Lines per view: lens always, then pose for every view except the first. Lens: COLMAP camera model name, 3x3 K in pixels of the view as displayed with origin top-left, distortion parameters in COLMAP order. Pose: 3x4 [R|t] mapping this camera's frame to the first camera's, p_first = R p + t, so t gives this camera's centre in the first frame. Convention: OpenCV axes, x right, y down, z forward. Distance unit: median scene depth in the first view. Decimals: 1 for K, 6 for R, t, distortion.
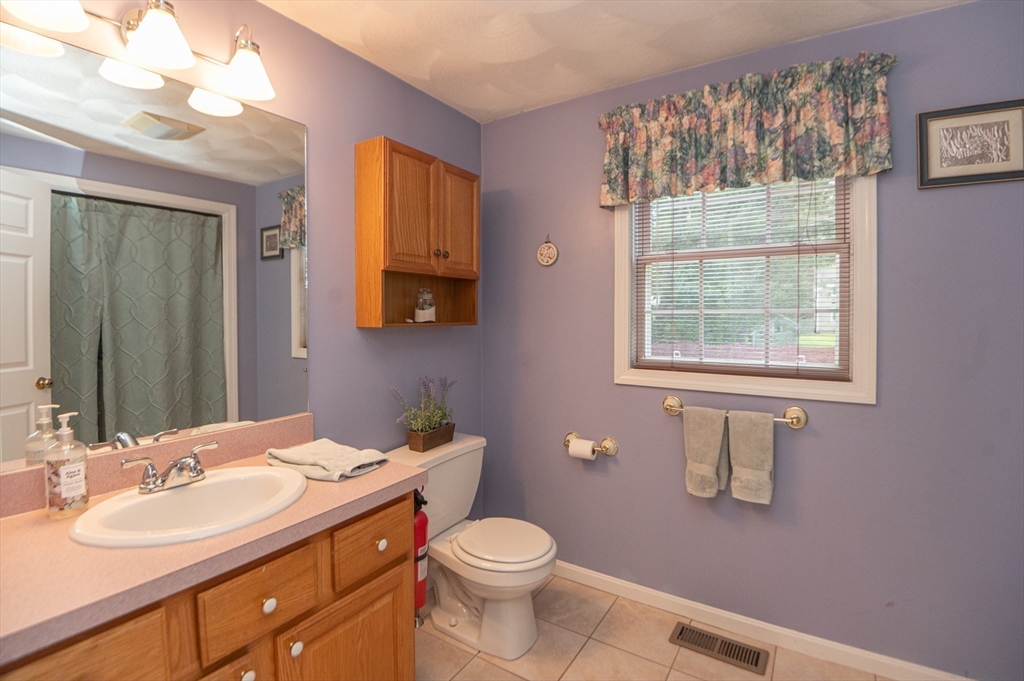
lens RADIAL K [[471.9, 0, 517.4], [0, 471.9, 327.6], [0, 0, 1]] dist [-0.001445, -0.026847]
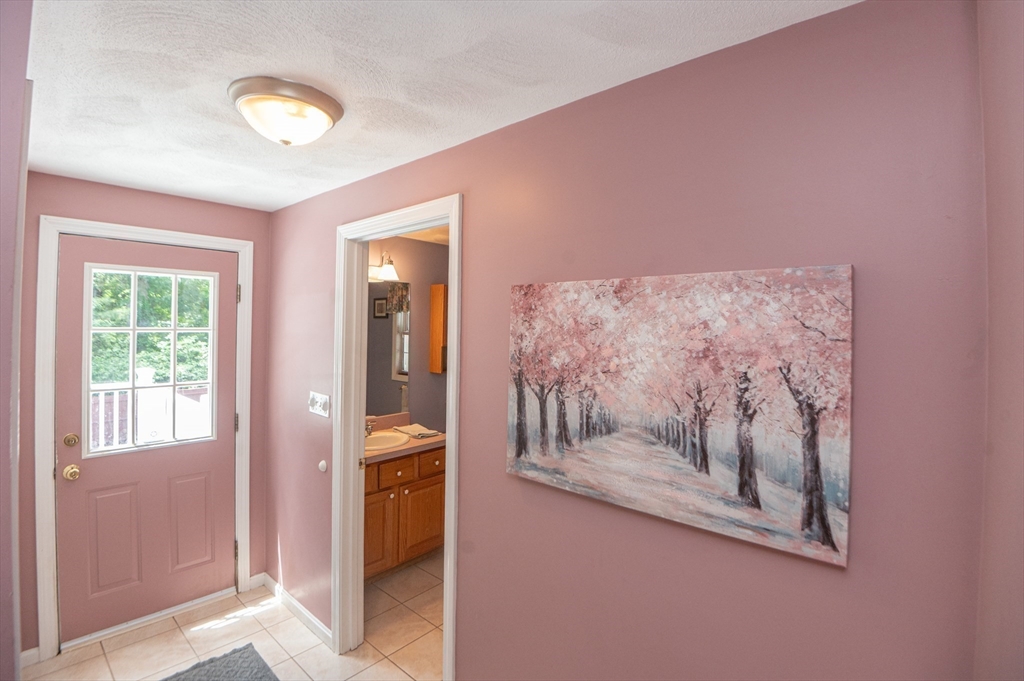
lens RADIAL K [[471.9, 0, 517.4], [0, 471.9, 327.6], [0, 0, 1]] dist [-0.001445, -0.026847]
pose [[0.988459, 0.007579, -0.151299, 0.578118], [-0.012000, 0.999527, -0.028331, -0.232744], [0.151012, 0.029820, 0.988082, -1.638277]]
